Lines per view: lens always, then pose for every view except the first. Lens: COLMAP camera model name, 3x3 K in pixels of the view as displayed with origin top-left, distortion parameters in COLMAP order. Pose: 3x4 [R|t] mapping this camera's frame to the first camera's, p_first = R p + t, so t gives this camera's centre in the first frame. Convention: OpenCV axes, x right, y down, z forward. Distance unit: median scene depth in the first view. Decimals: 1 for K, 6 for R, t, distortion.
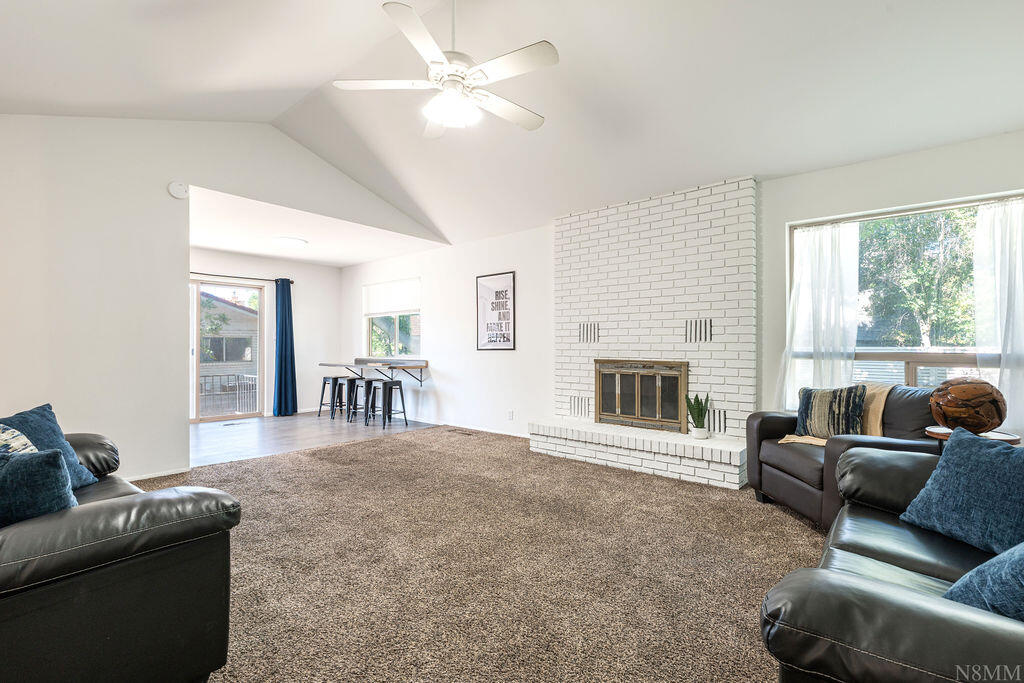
lens RADIAL K [[451.3, 0, 522.4], [0, 451.3, 344.2], [0, 0, 1]] dist [-0.004104, 0.000301]
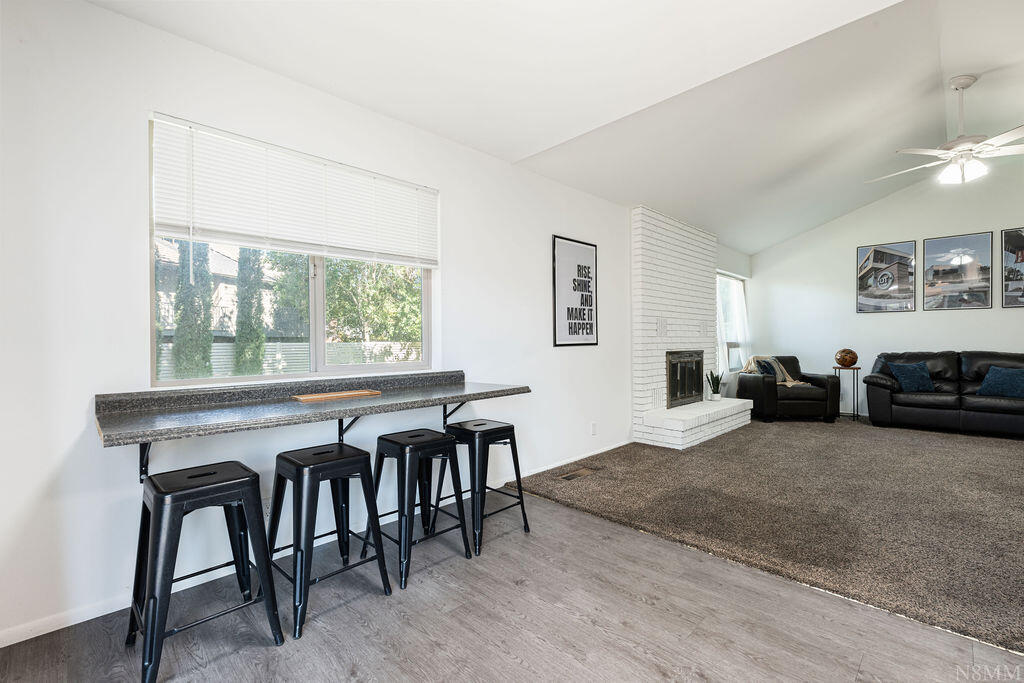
lens RADIAL K [[451.3, 0, 511.8], [0, 451.3, 341.4], [0, 0, 1]] dist [-0.004104, 0.000301]
pose [[0.116088, -0.007156, 0.993213, -0.962976], [0.001007, 0.999974, 0.007087, 0.001101], [-0.993238, 0.000177, 0.116093, 1.241048]]
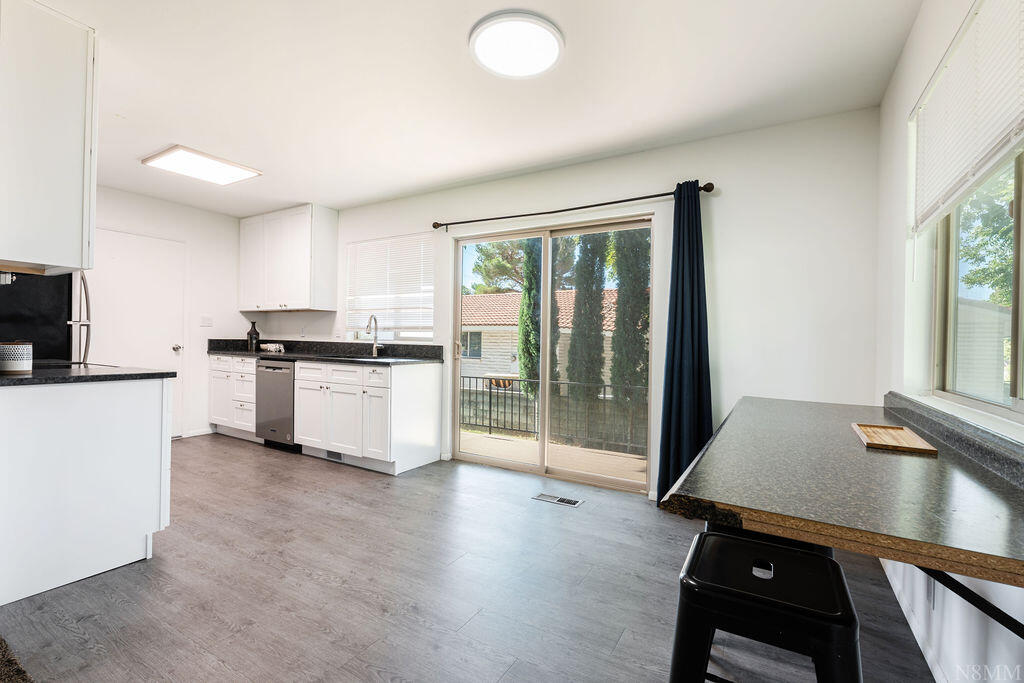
lens RADIAL K [[451.3, 0, 518.2], [0, 451.3, 344.0], [0, 0, 1]] dist [-0.004104, 0.000301]
pose [[0.148668, 0.002108, -0.988885, -0.216493], [-0.009020, 0.999959, 0.000776, 0.004545], [0.988846, 0.008804, 0.148681, 1.199199]]
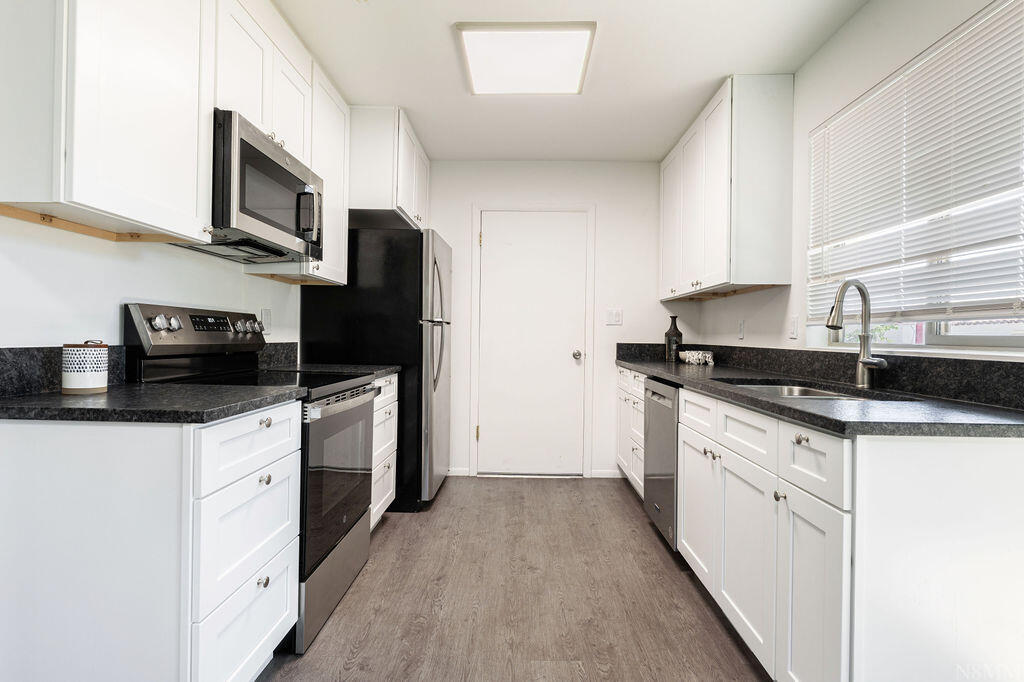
lens RADIAL K [[507.1, 0, 513.0], [0, 507.1, 339.7], [0, 0, 1]] dist [-0.006777, 0.001522]
pose [[-0.790881, -0.016214, -0.611755, -0.738956], [-0.016611, 0.999849, -0.005026, 0.001985], [0.611744, 0.006186, -0.791031, 1.192237]]
